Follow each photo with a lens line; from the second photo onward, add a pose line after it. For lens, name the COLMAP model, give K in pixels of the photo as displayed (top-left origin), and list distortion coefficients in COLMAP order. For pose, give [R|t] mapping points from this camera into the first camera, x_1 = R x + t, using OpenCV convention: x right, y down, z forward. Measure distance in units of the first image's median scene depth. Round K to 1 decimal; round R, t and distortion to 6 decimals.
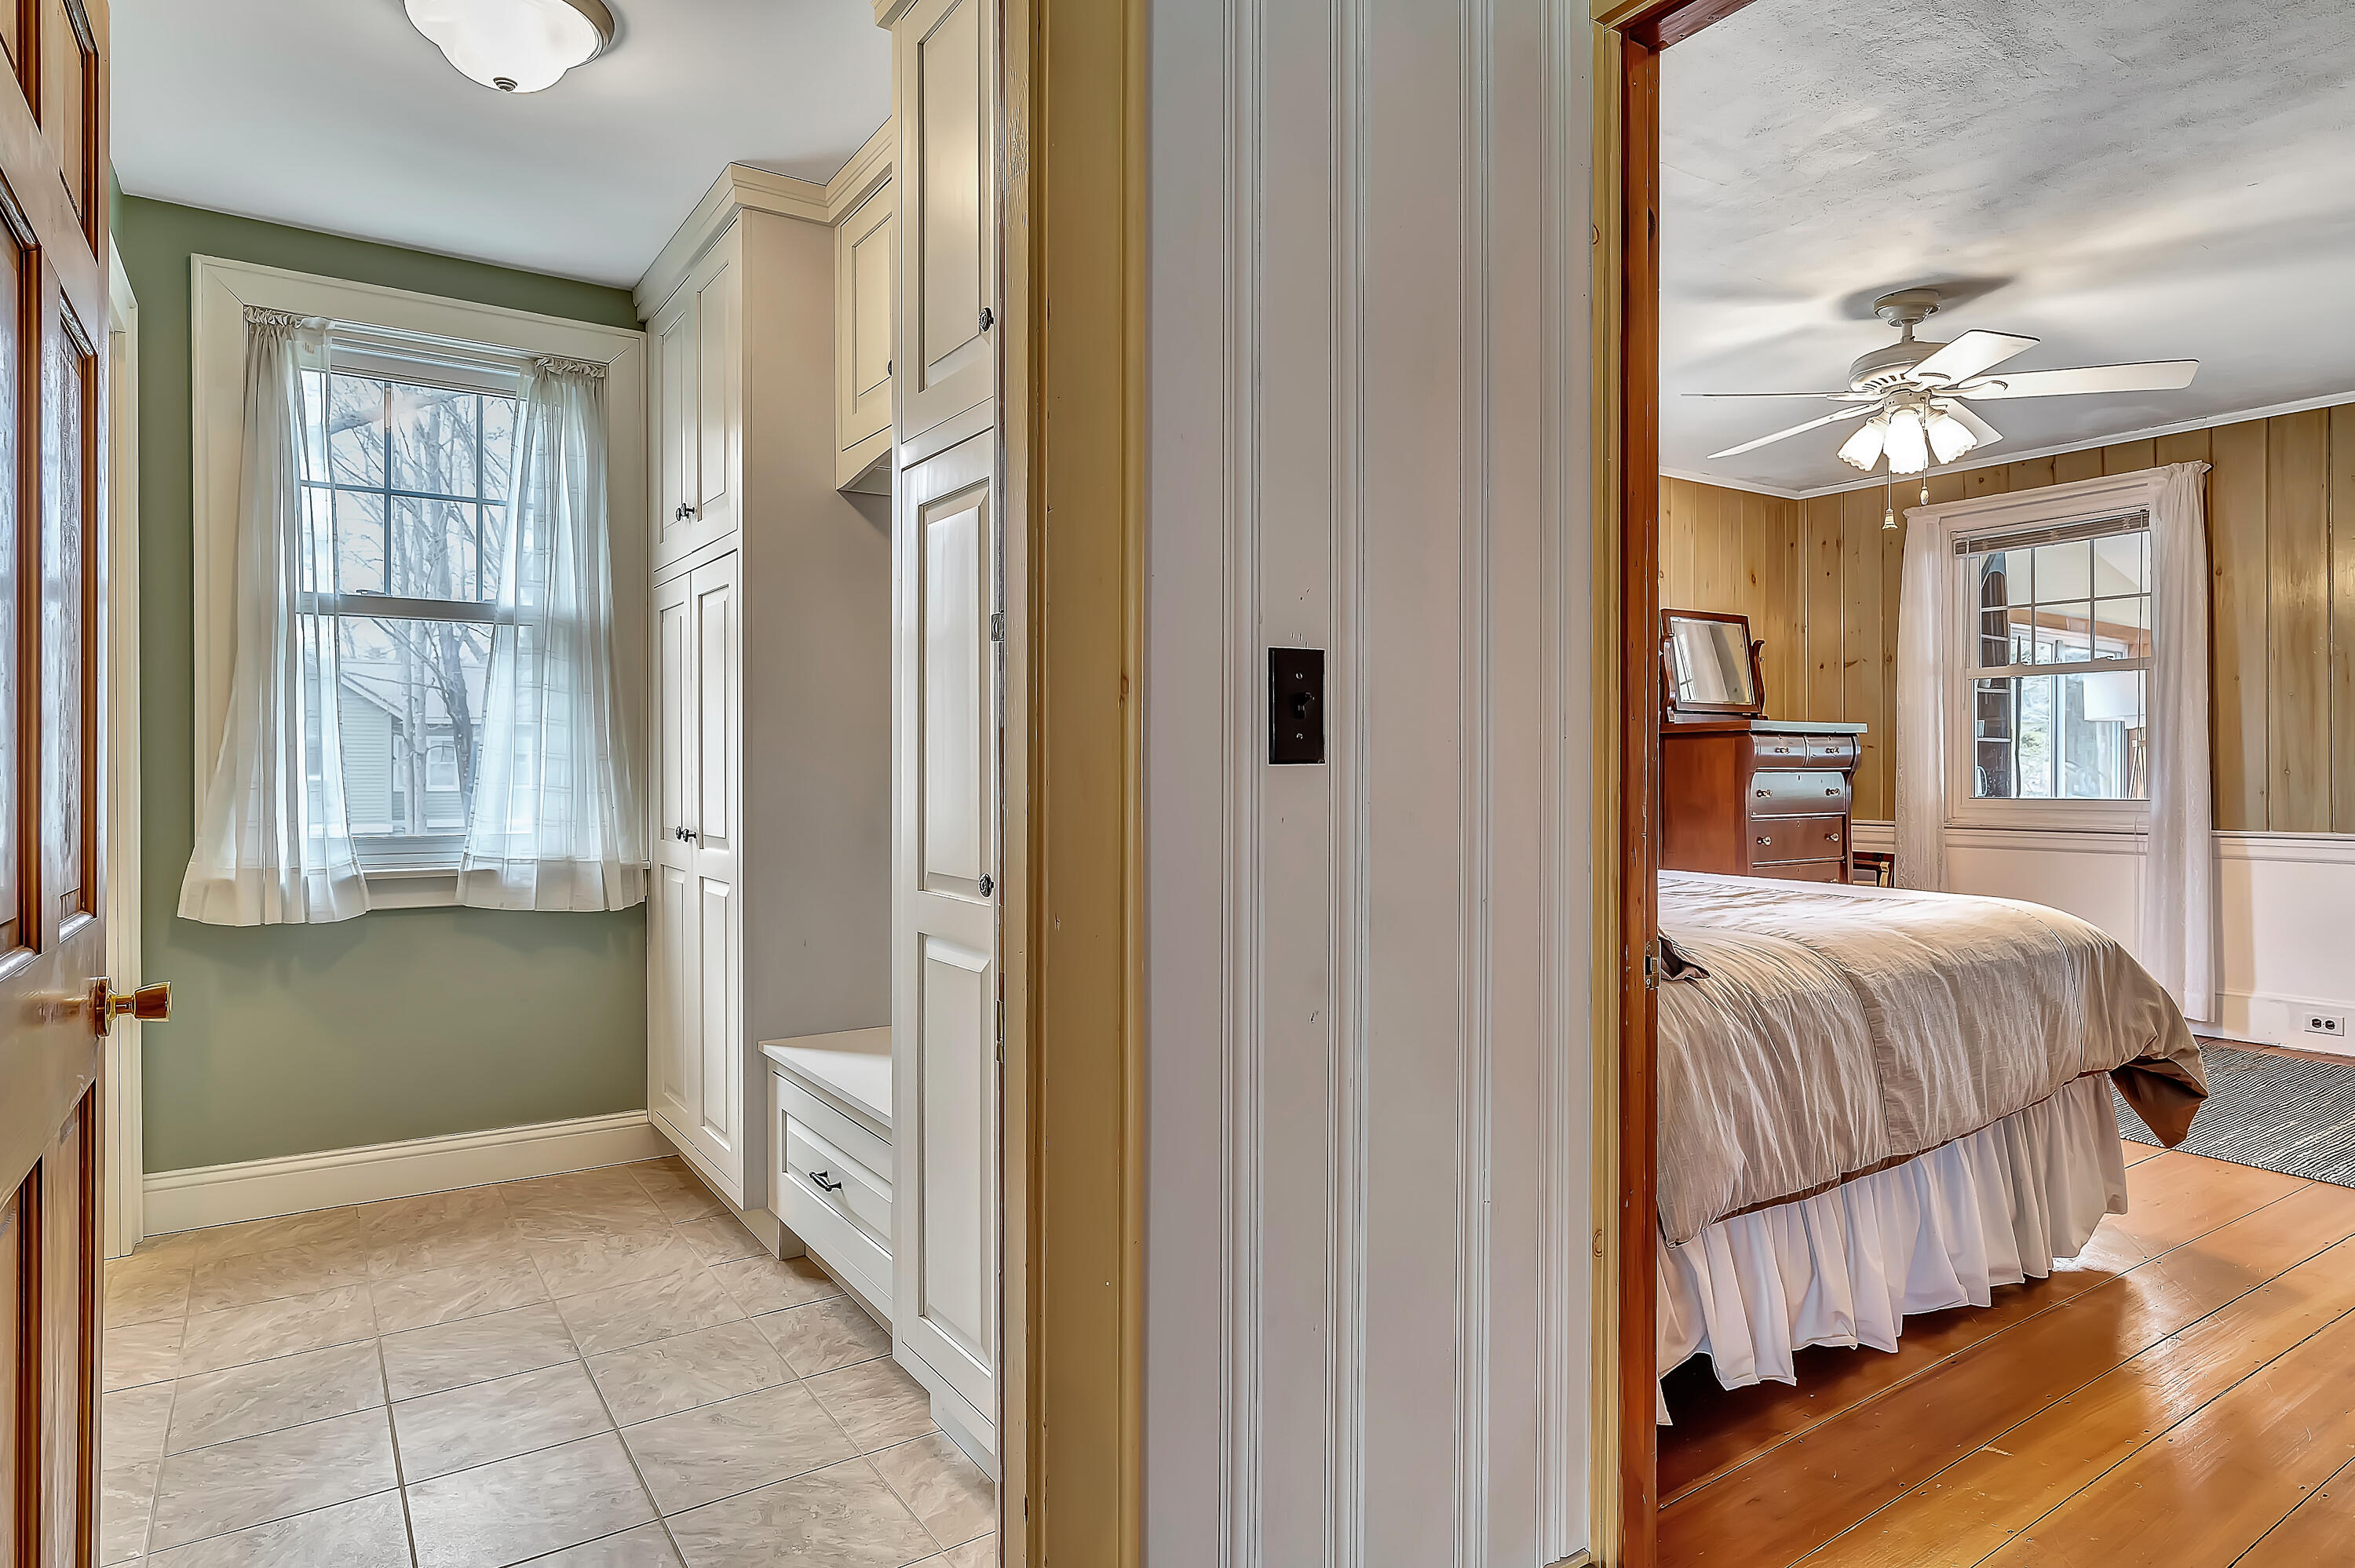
lens RADIAL K [[1355.7, 0, 1180.4], [0, 1355.7, 769.6], [0, 0, 1]] dist [0.004103, 0.002184]
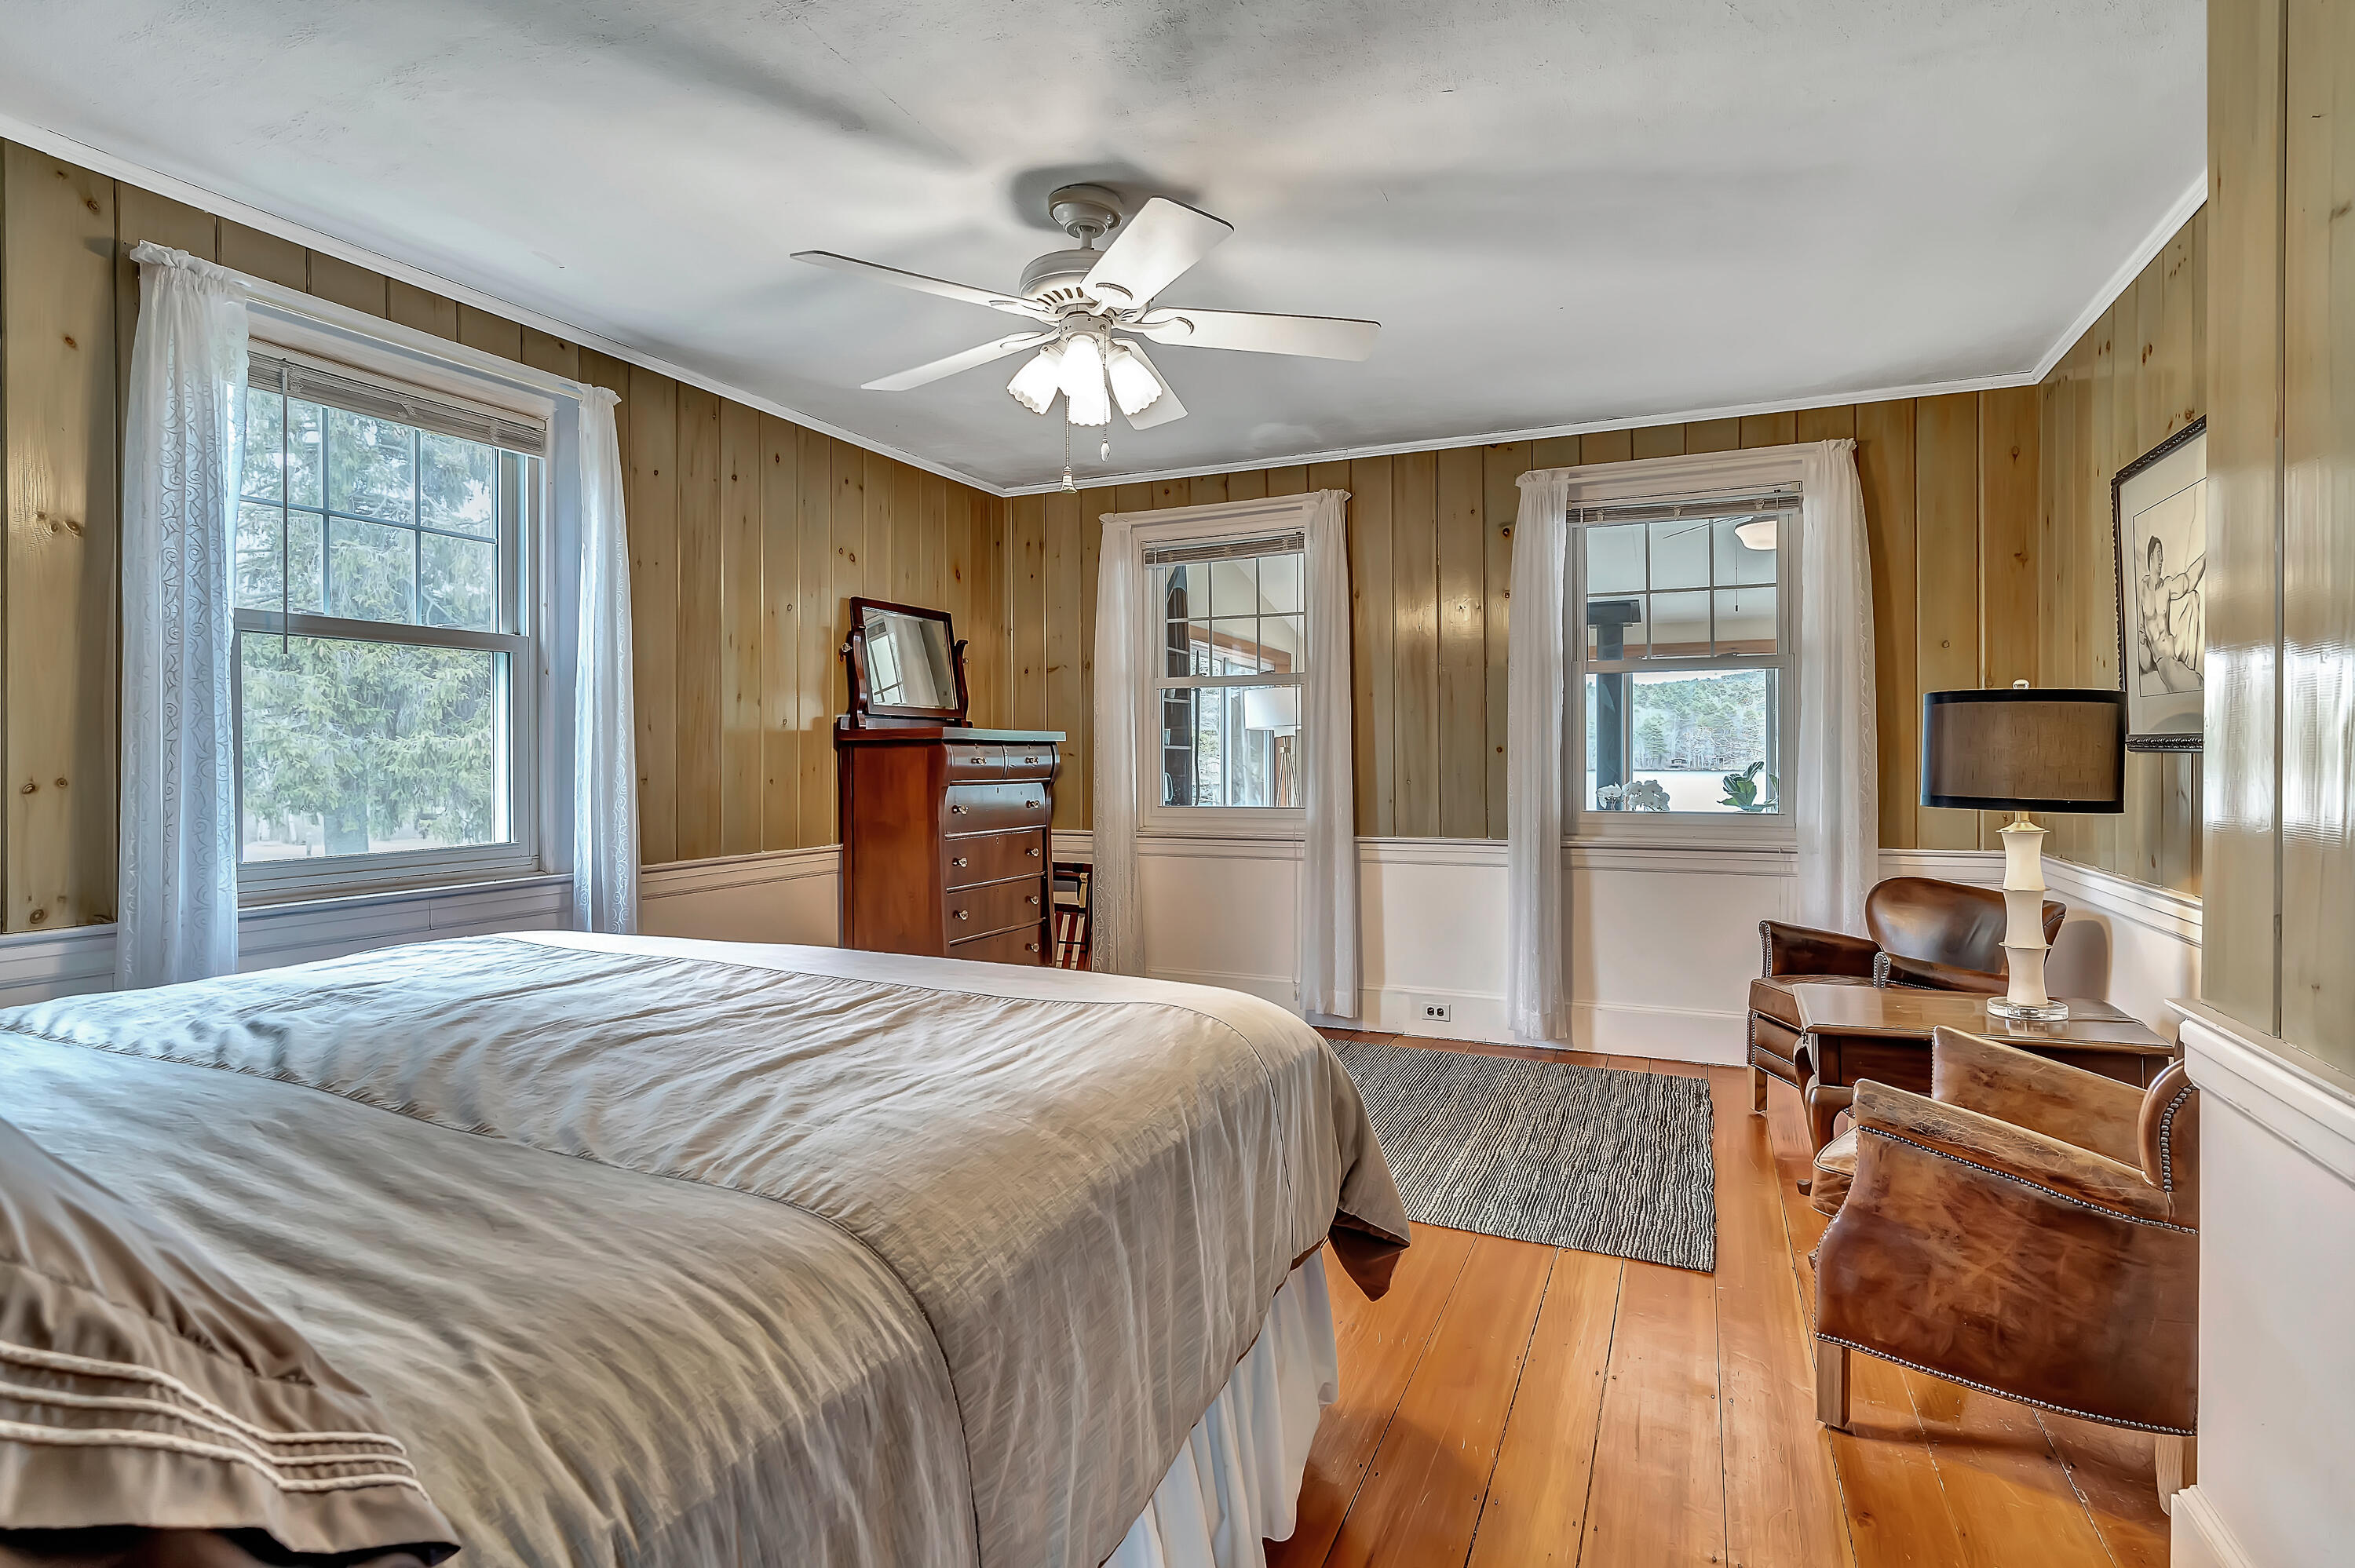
lens RADIAL K [[1161.9, 0, 1177.2], [0, 1161.9, 766.4], [0, 0, 1]] dist [0.004980, -0.000753]
pose [[0.857266, -0.004232, 0.514856, 0.152381], [0.002314, 0.999988, 0.004368, -0.012874], [-0.514868, -0.002553, 0.857266, 0.258282]]
